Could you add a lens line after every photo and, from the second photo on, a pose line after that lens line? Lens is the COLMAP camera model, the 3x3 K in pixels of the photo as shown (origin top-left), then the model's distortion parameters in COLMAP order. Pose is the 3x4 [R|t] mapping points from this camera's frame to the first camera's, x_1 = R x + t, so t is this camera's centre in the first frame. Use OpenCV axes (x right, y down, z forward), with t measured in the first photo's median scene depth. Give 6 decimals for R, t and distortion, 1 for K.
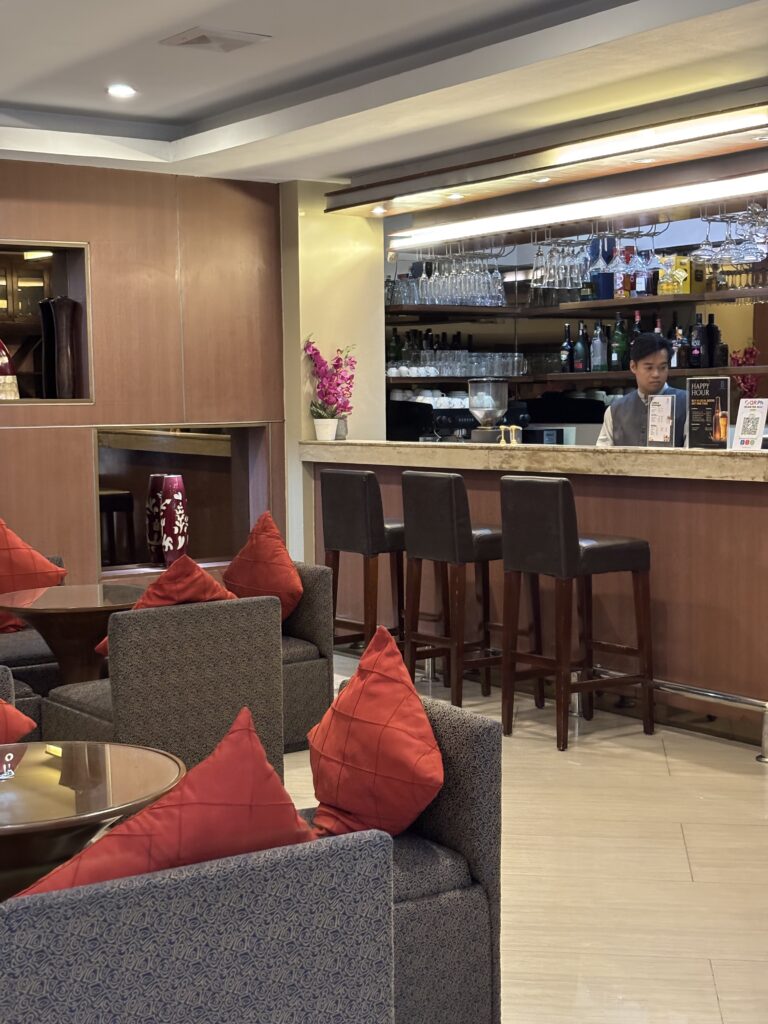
lens RADIAL K [[1395.5, 0, 384.0], [0, 1395.5, 512.0], [0, 0, 1]] dist [0.184748, -0.623983]
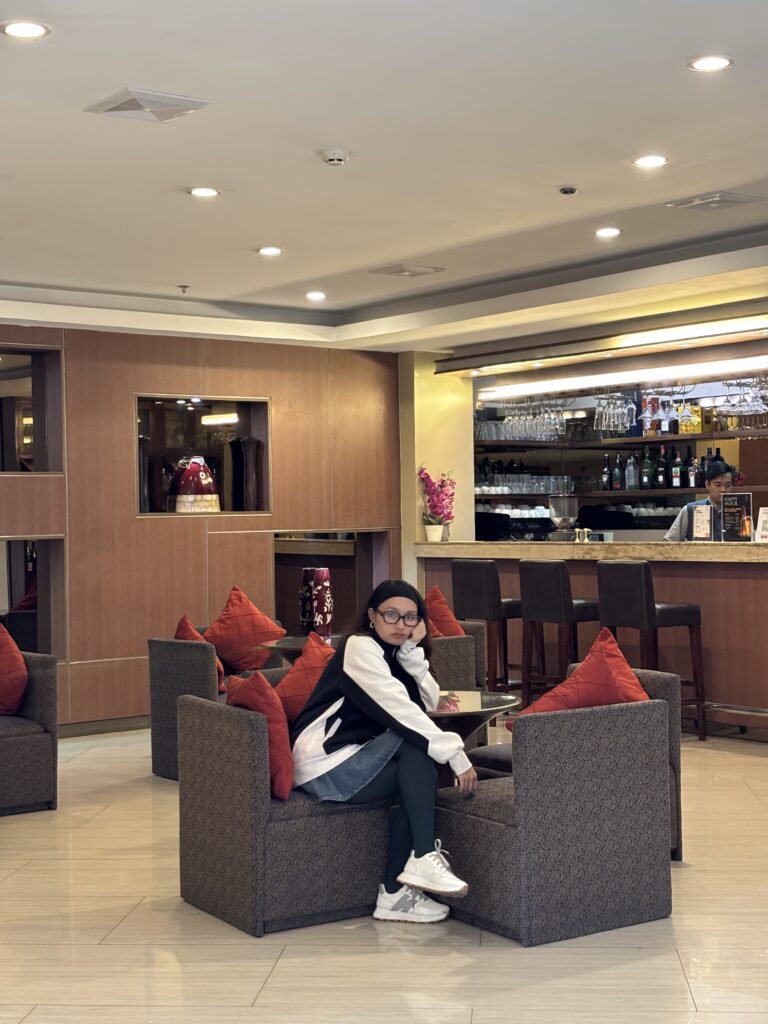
lens RADIAL K [[1395.5, 0, 384.0], [0, 1395.5, 512.0], [0, 0, 1]] dist [0.184748, -0.623983]
pose [[0.998824, -0.003566, 0.048350, -0.155550], [0.007751, 0.996210, -0.086640, 0.036143], [-0.047858, 0.086913, 0.995066, -0.329519]]
